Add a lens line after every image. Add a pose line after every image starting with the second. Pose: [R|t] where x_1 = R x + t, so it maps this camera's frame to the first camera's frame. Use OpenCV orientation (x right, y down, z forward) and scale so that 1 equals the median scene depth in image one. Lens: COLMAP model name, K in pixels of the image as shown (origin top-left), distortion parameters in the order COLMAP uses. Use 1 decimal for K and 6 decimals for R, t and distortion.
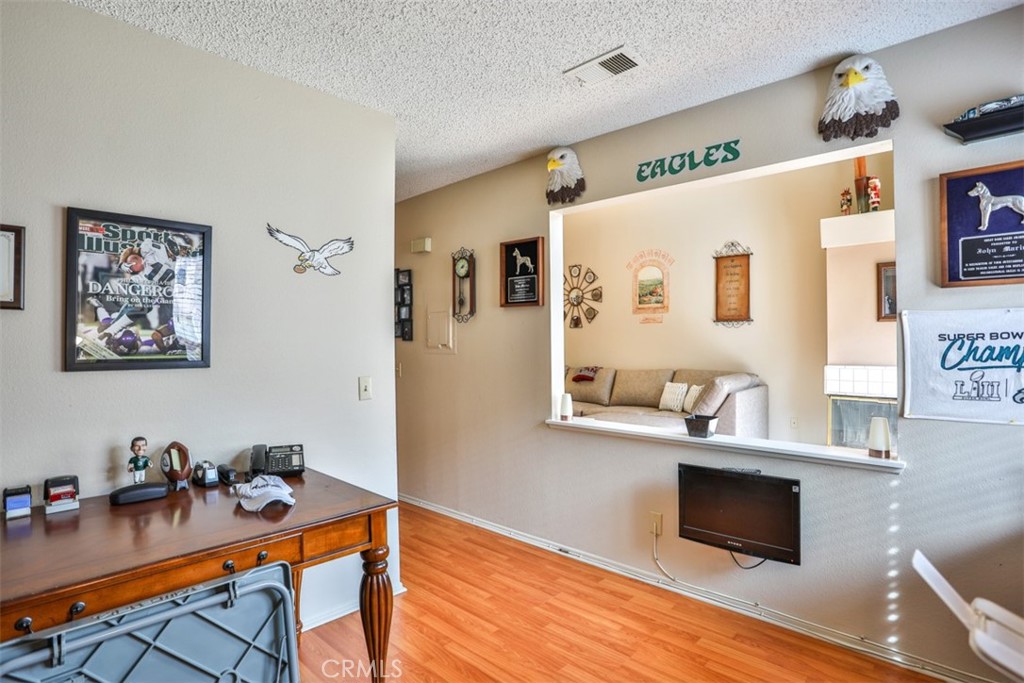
lens RADIAL K [[529.7, 0, 512.0], [0, 529.7, 341.5], [0, 0, 1]] dist [-0.076551, 0.034201]
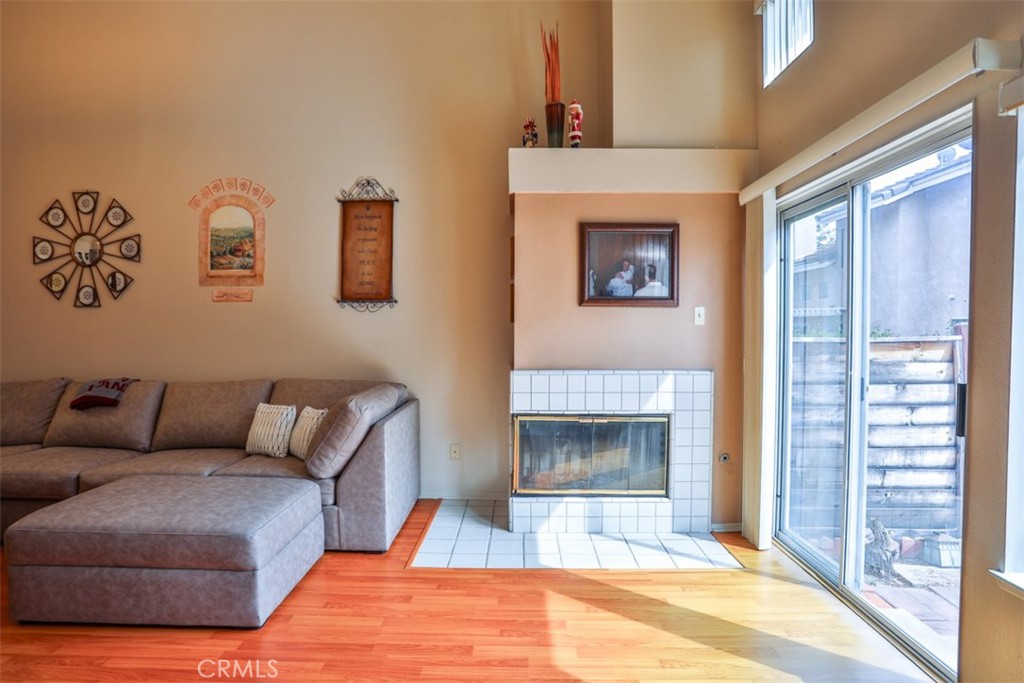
lens RADIAL K [[529.7, 0, 512.0], [0, 529.7, 341.5], [0, 0, 1]] dist [-0.076551, 0.034201]
pose [[0.749510, -0.007435, 0.661951, 0.119982], [-0.005184, 0.999840, 0.017100, -0.001855], [-0.661973, -0.016248, 0.749352, 0.376228]]
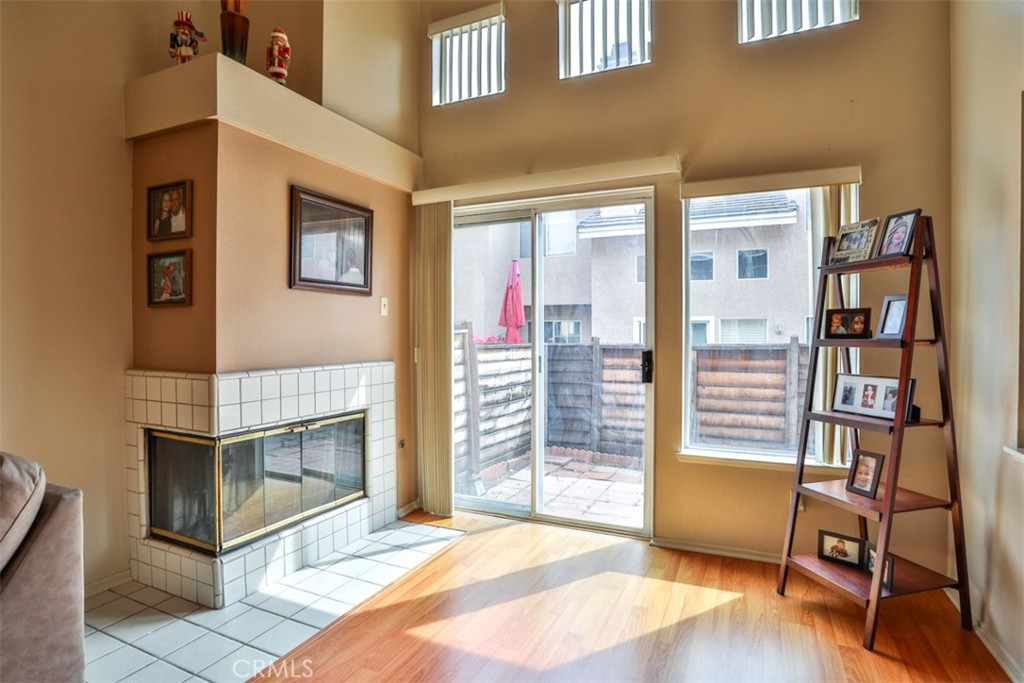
lens RADIAL K [[529.7, 0, 512.0], [0, 529.7, 341.5], [0, 0, 1]] dist [-0.076551, 0.034201]
pose [[-0.300679, -0.009792, 0.953675, 0.063052], [0.003362, 0.999930, 0.011327, 0.011061], [-0.953720, 0.006612, -0.300625, 0.714665]]
